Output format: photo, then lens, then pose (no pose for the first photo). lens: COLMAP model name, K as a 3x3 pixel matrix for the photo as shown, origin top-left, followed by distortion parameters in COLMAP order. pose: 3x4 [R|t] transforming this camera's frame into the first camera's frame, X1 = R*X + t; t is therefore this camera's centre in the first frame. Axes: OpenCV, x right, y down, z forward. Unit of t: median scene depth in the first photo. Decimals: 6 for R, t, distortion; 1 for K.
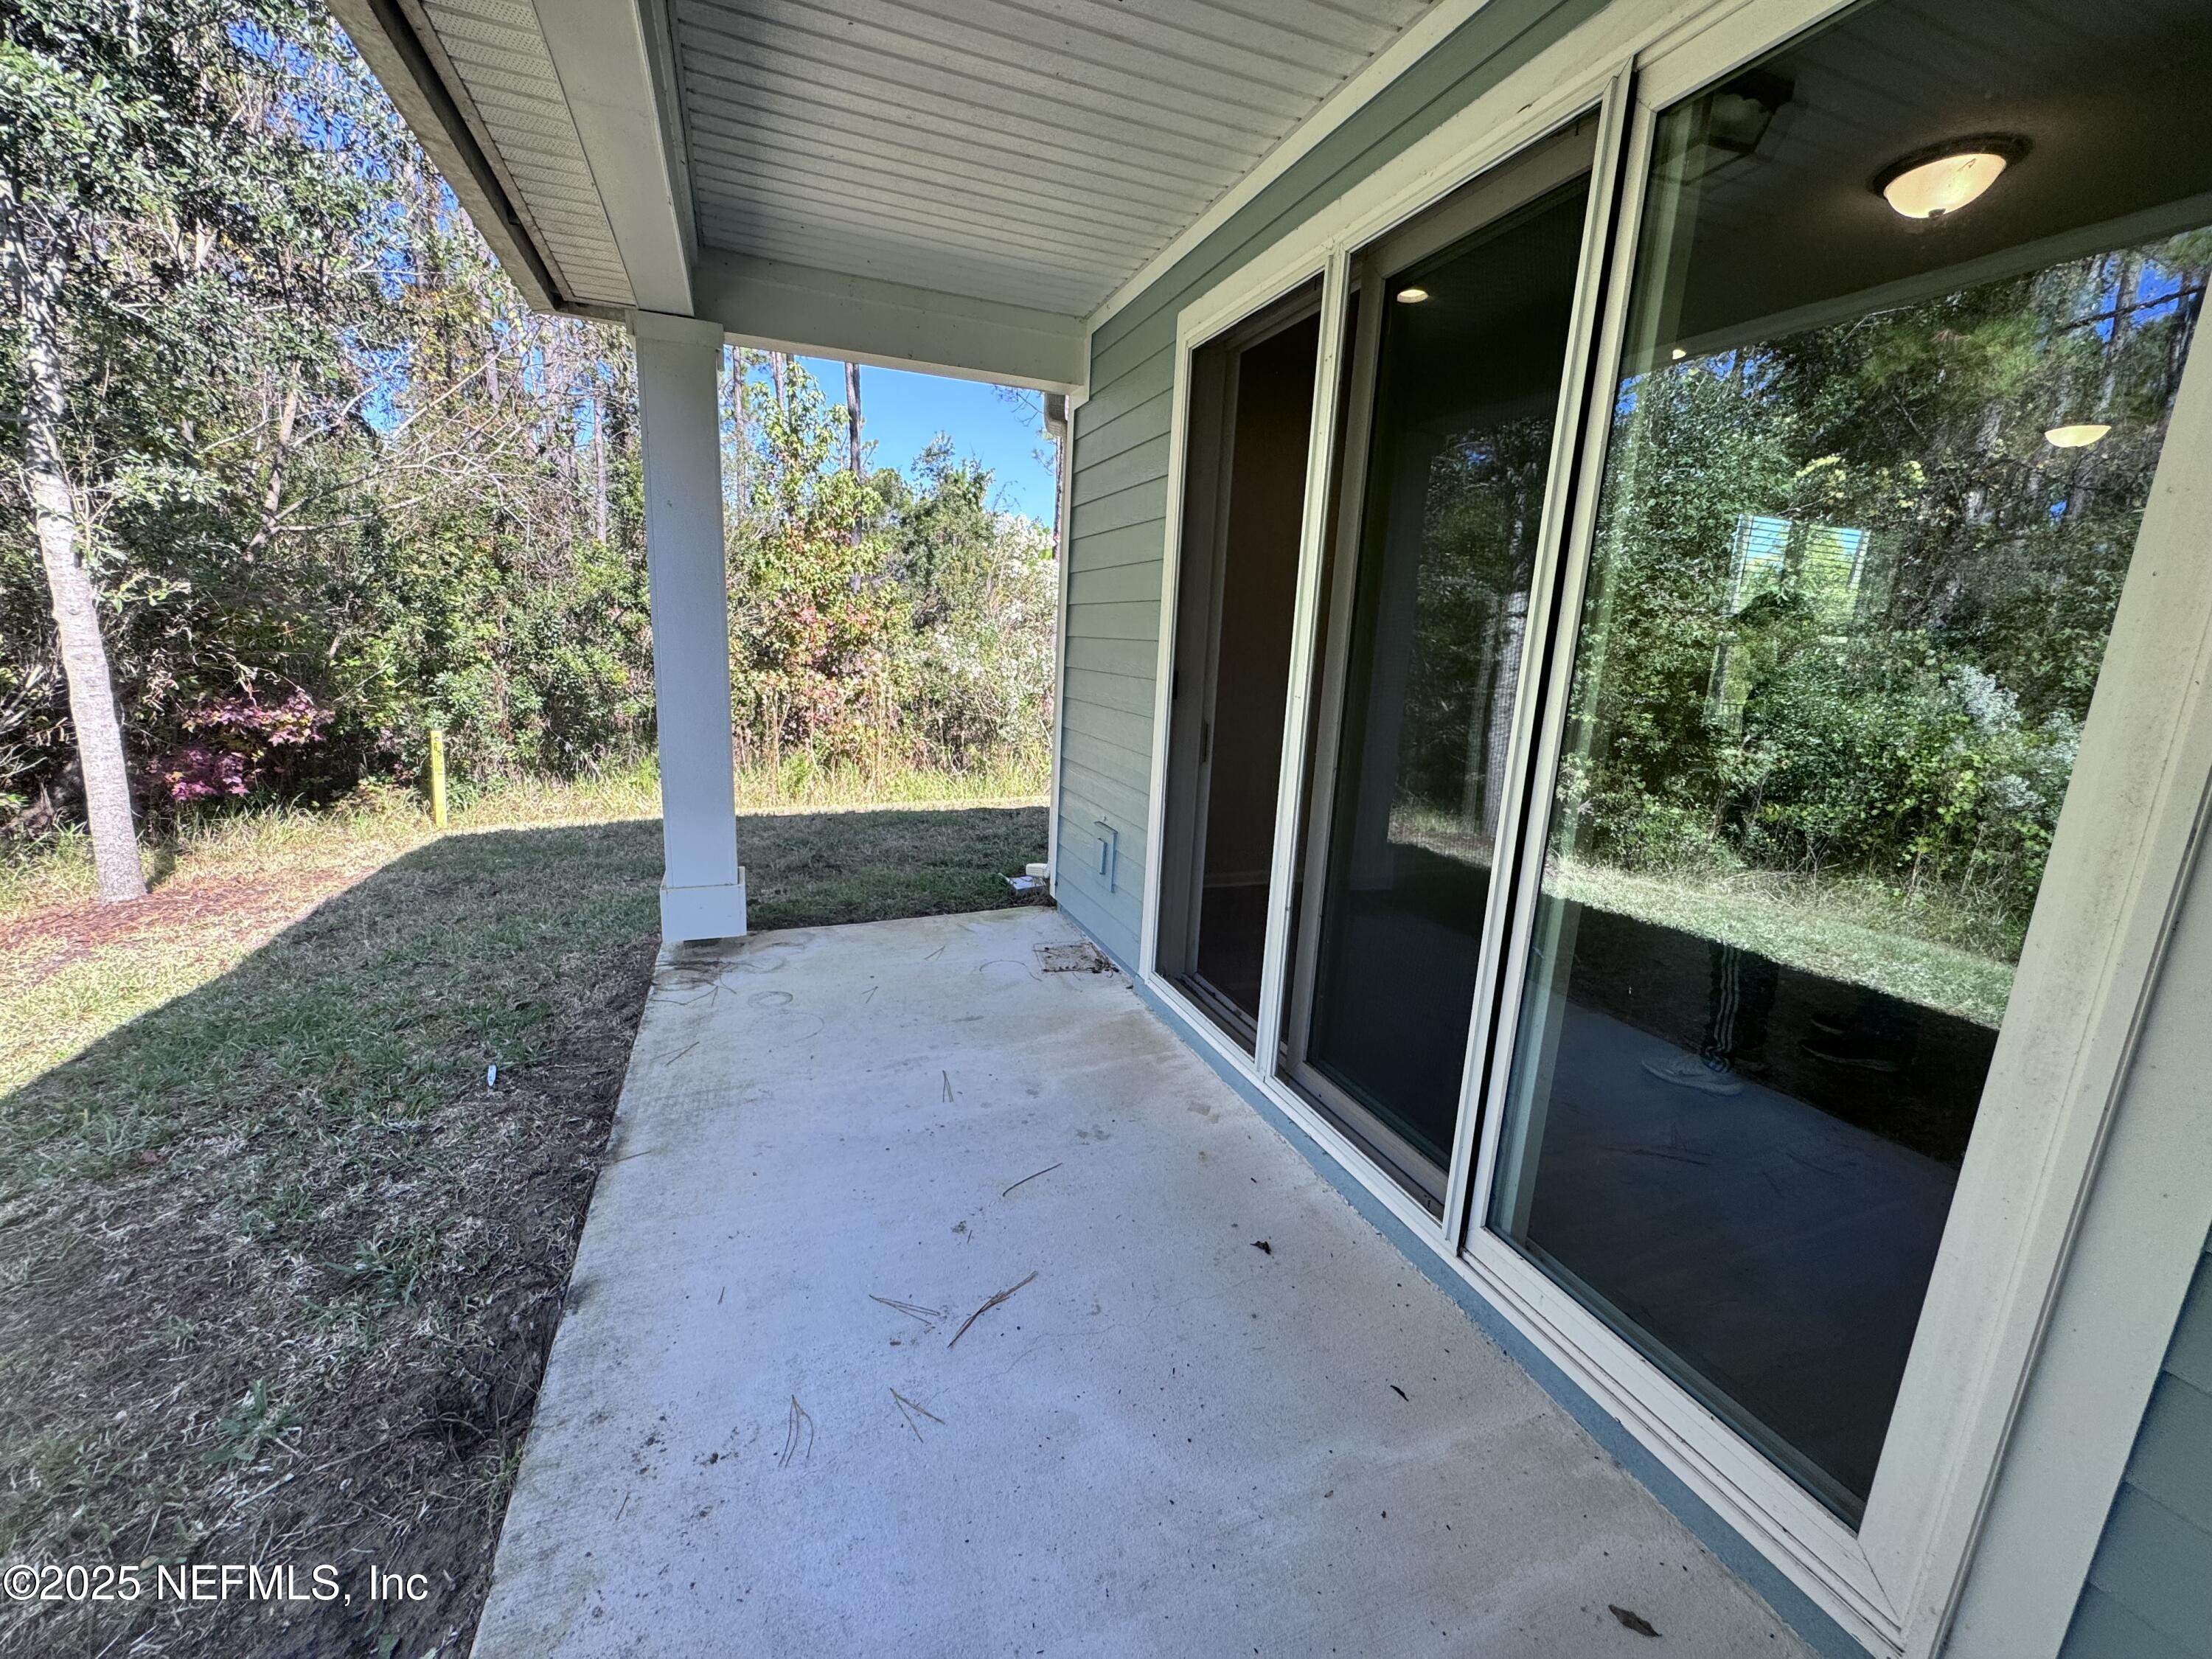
lens RADIAL K [[884.7, 0, 1104.4], [0, 884.7, 829.9], [0, 0, 1]] dist [-0.002066, -0.000208]
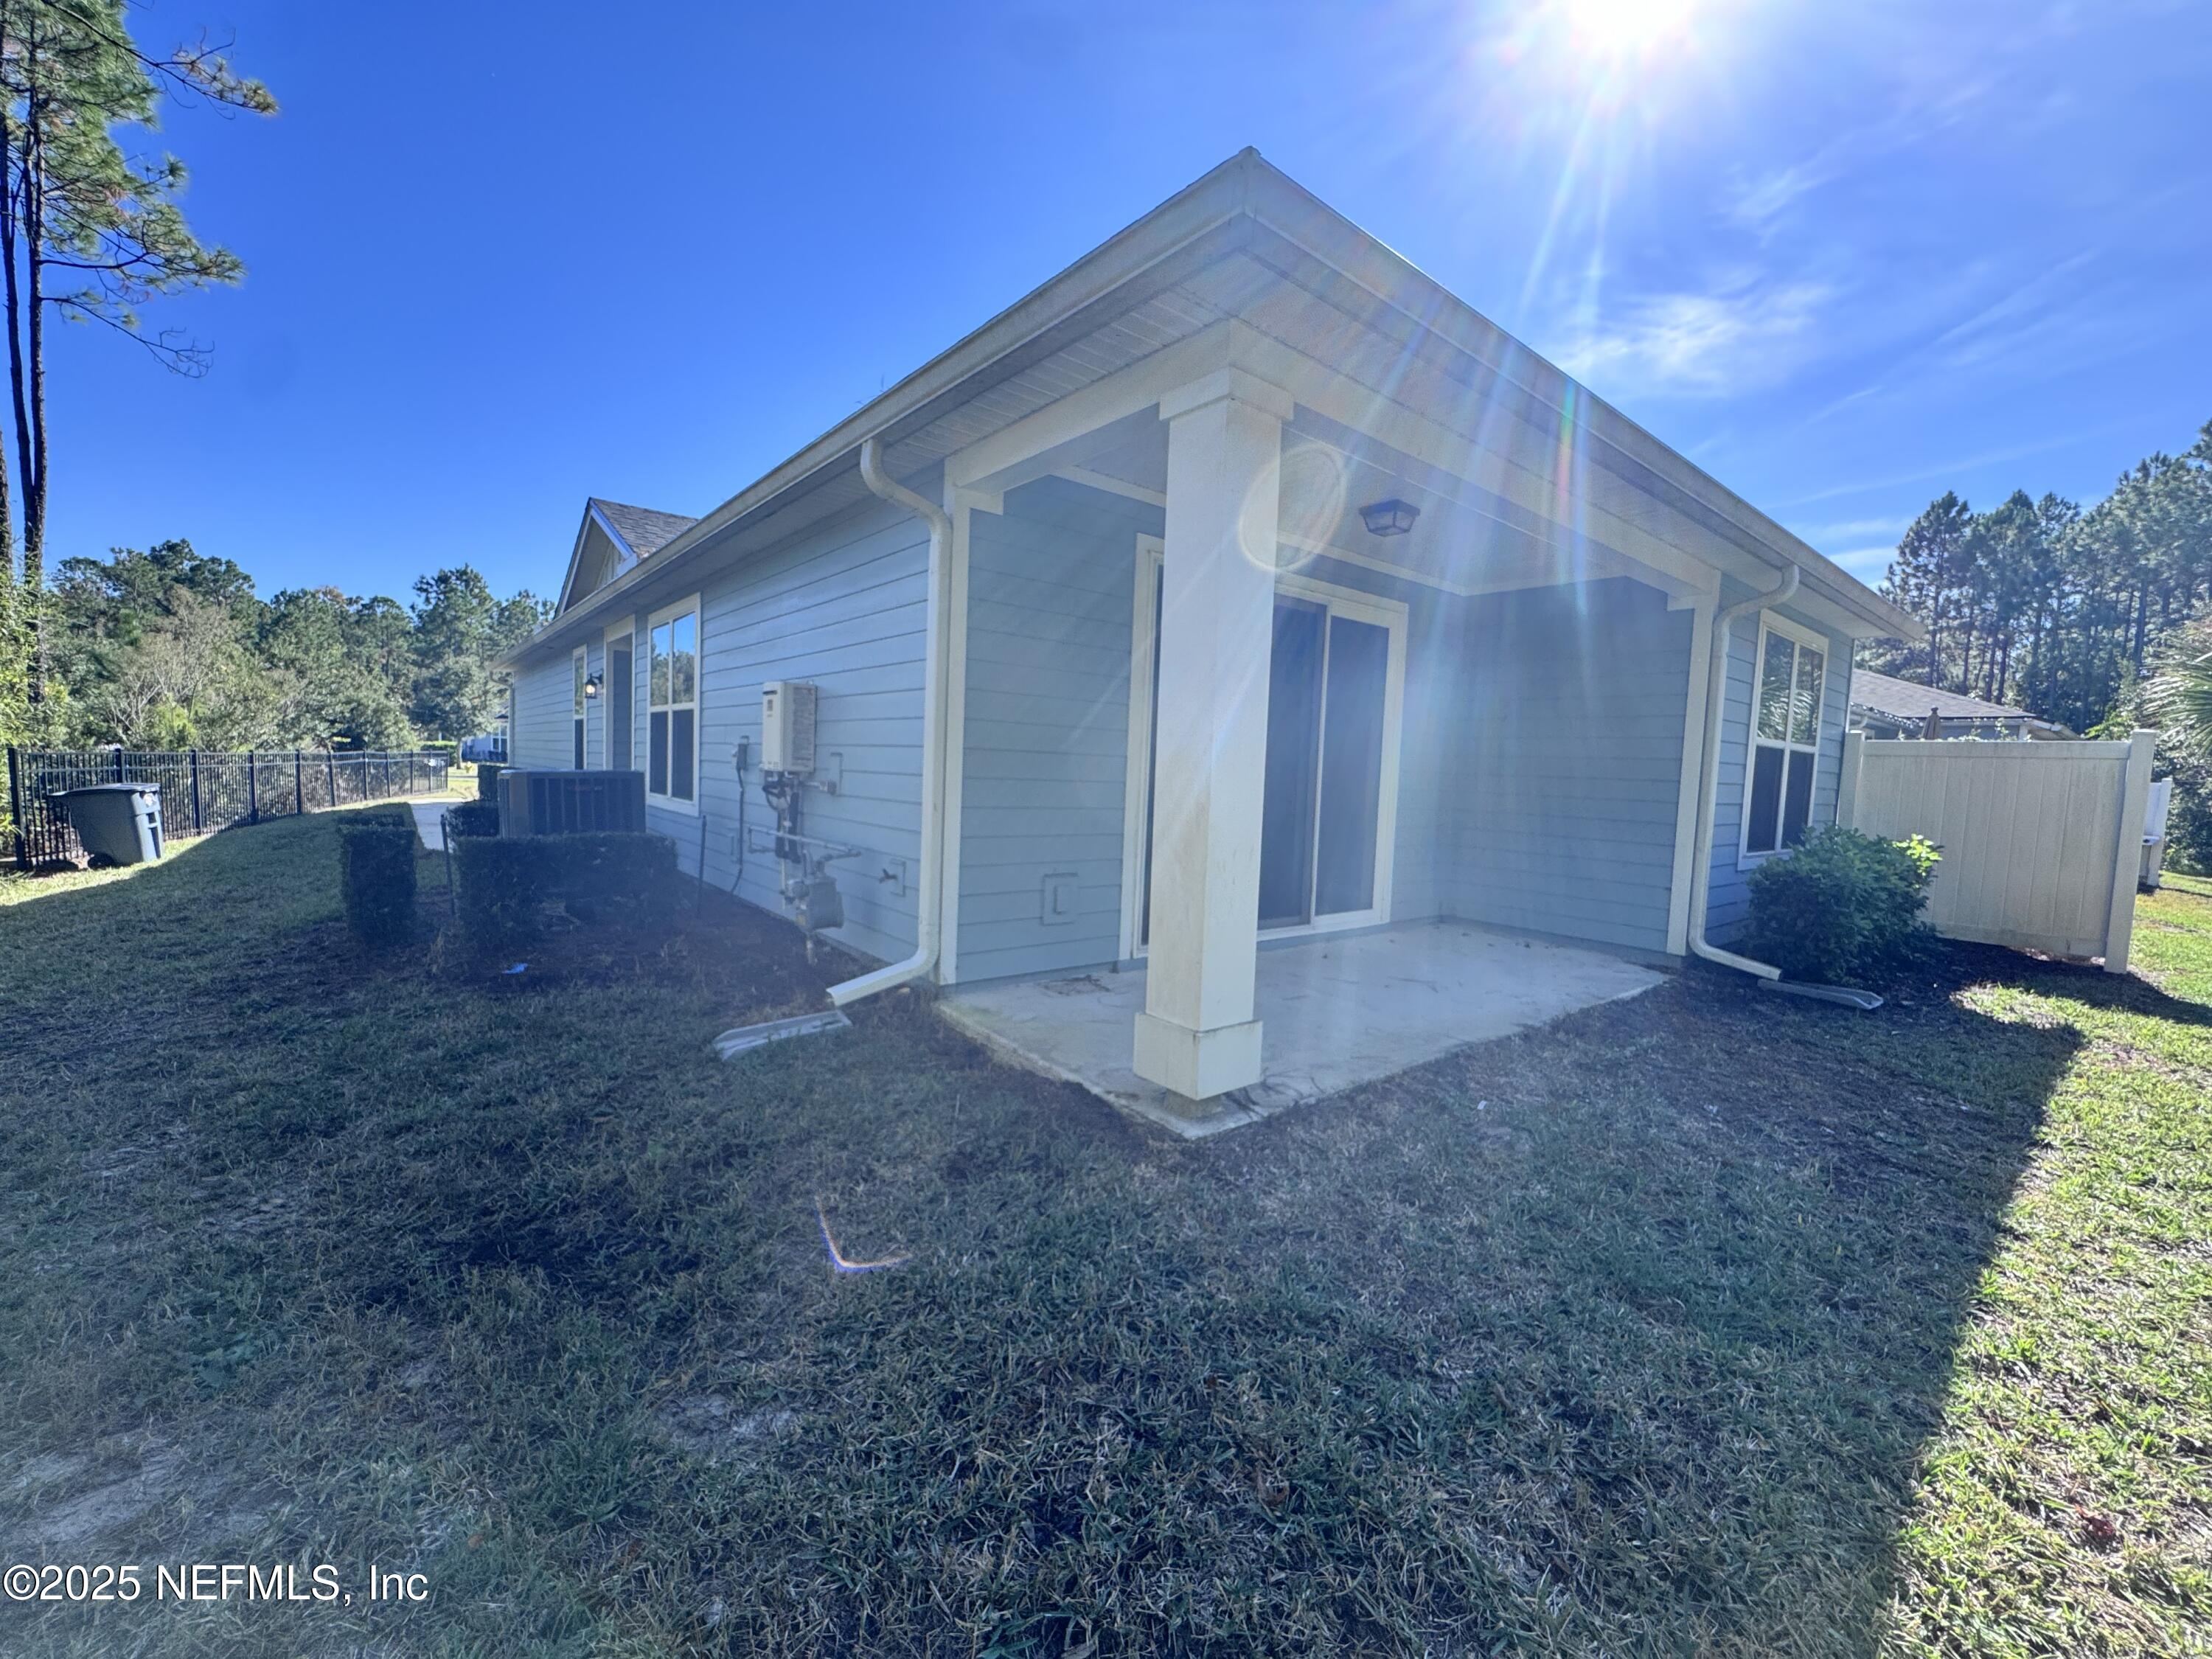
lens RADIAL K [[884.7, 0, 1104.4], [0, 884.7, 829.9], [0, 0, 1]] dist [-0.002066, -0.000208]
pose [[-0.309985, -0.122419, 0.942827, -1.564686], [0.145262, 0.973934, 0.174218, -0.352201], [-0.939579, 0.190962, -0.284122, 1.712099]]
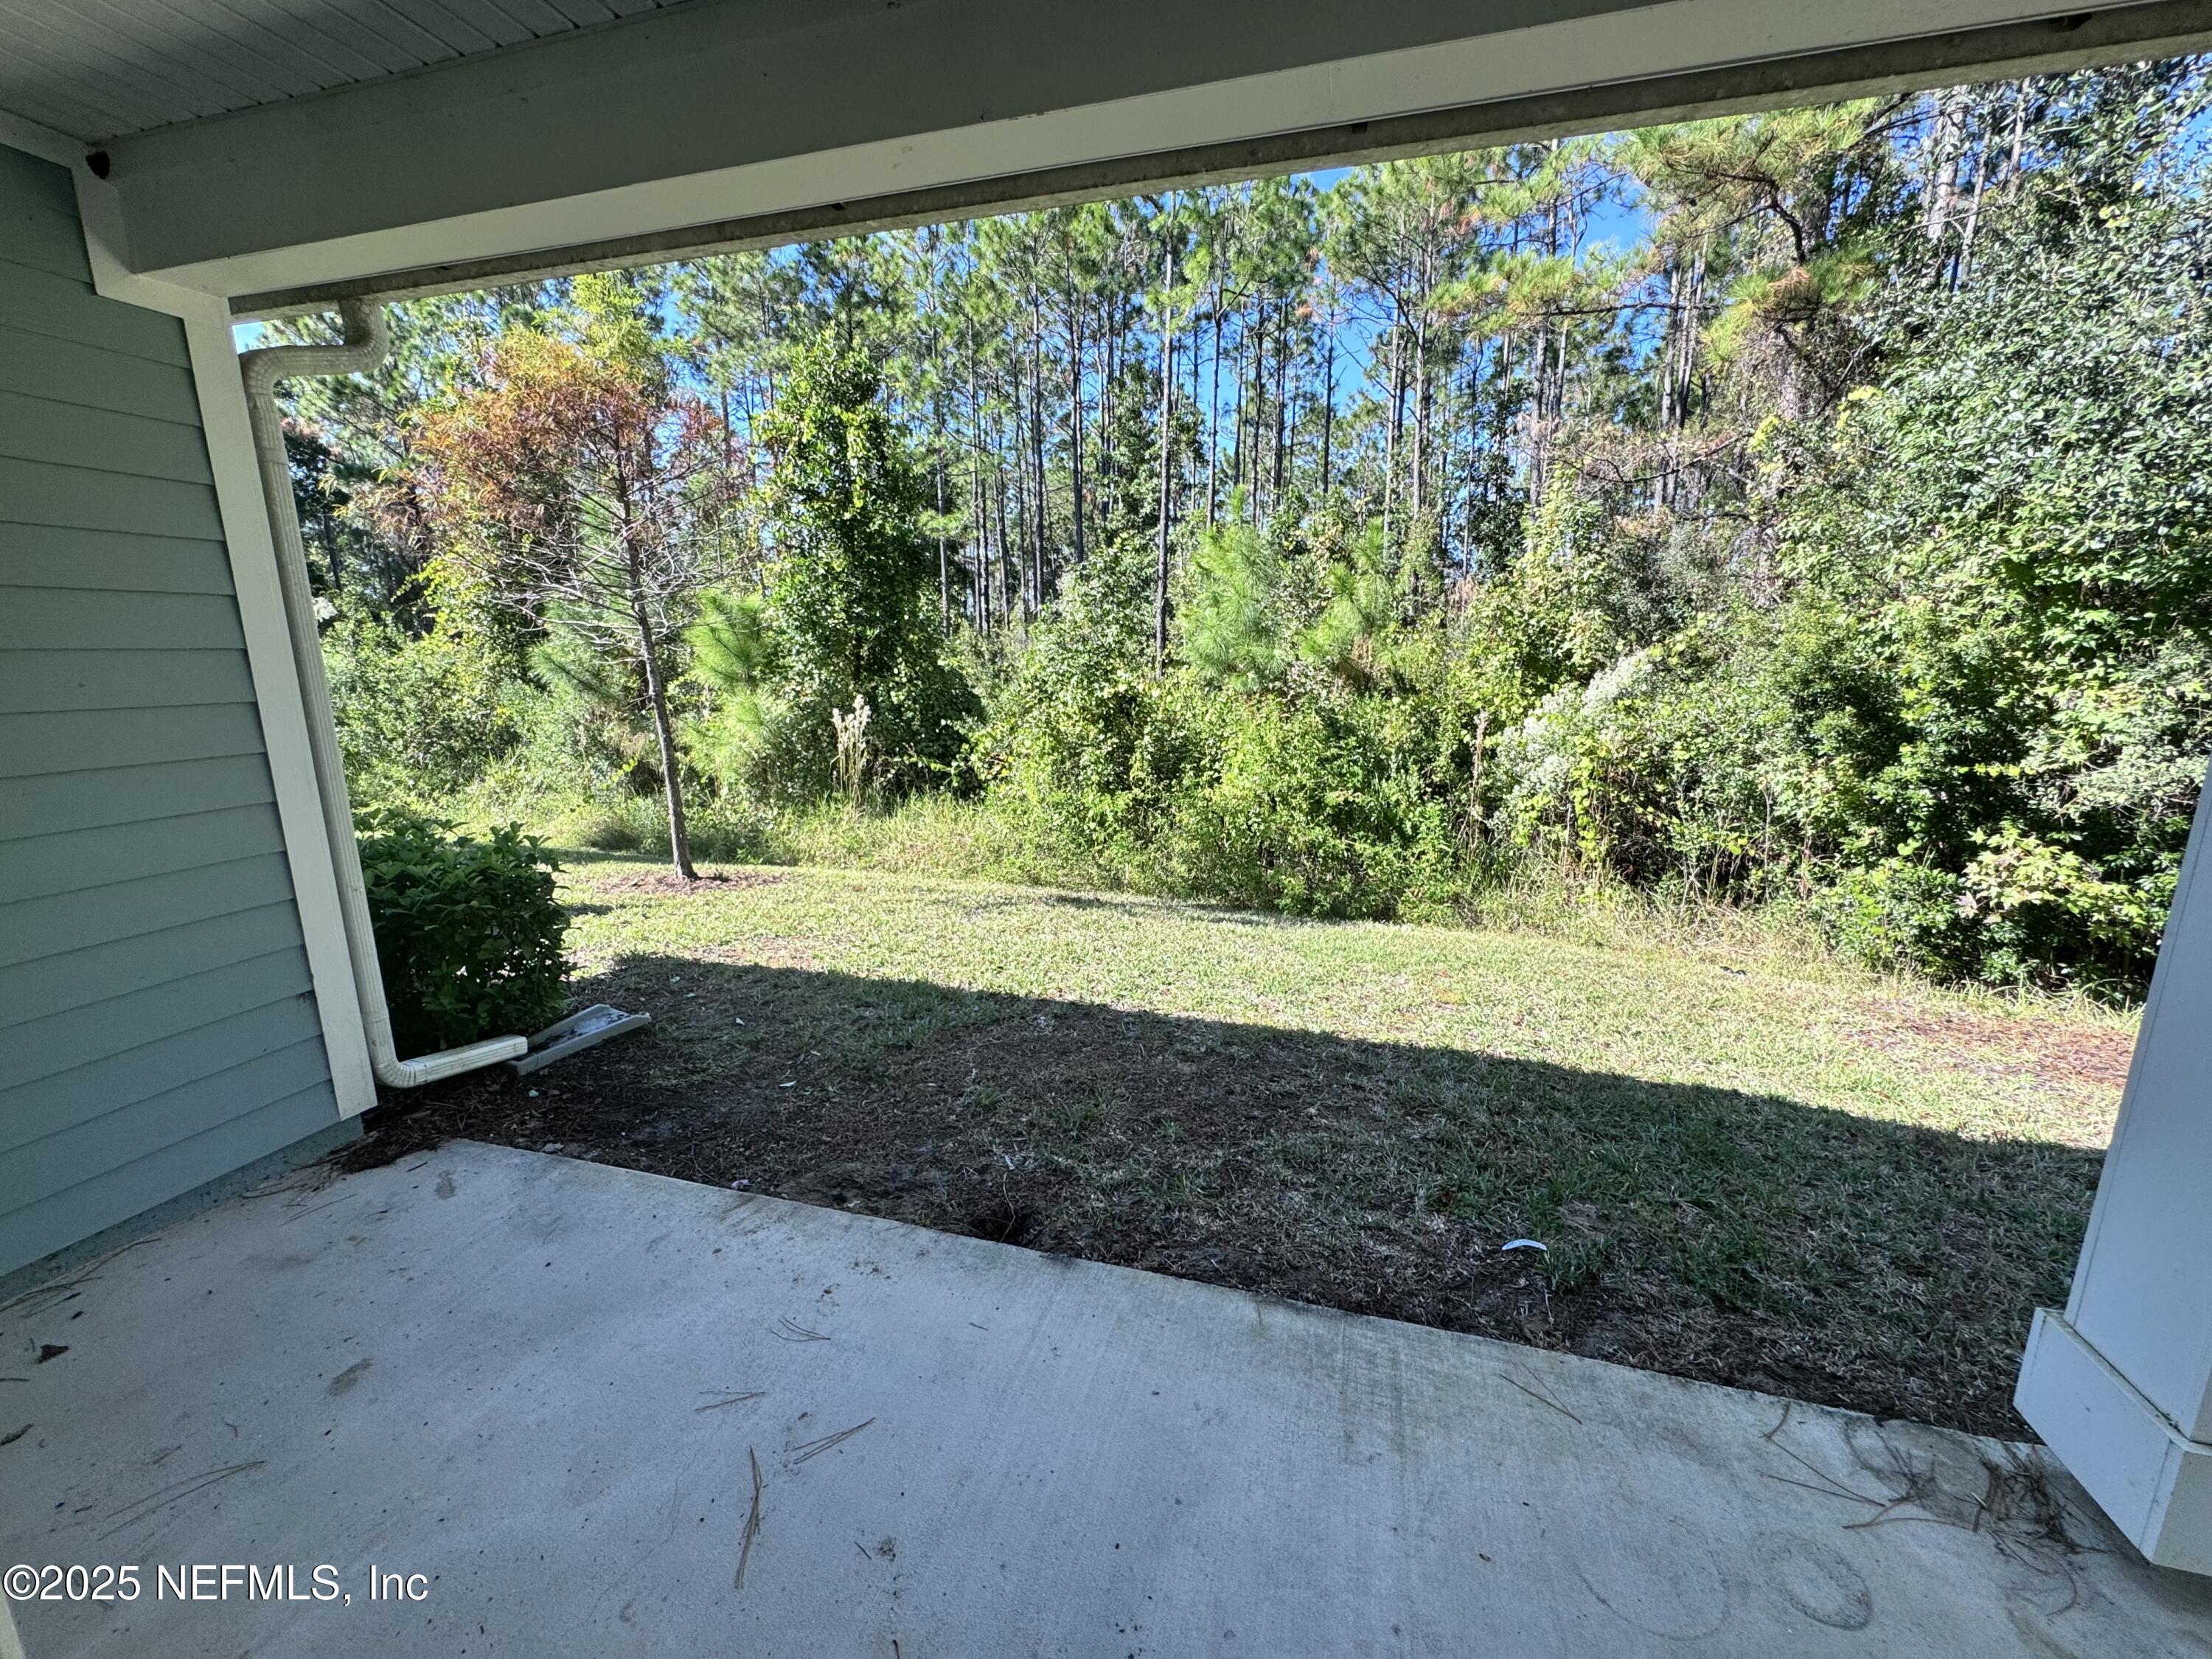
lens RADIAL K [[884.4, 0, 1106.0], [0, 884.4, 829.5], [0, 0, 1]] dist [-0.001241, -0.000139]
pose [[-0.606381, 0.119170, -0.786194, 0.172352], [-0.196433, 0.935614, 0.293325, -0.266578], [0.770530, 0.332301, -0.543930, 0.998891]]
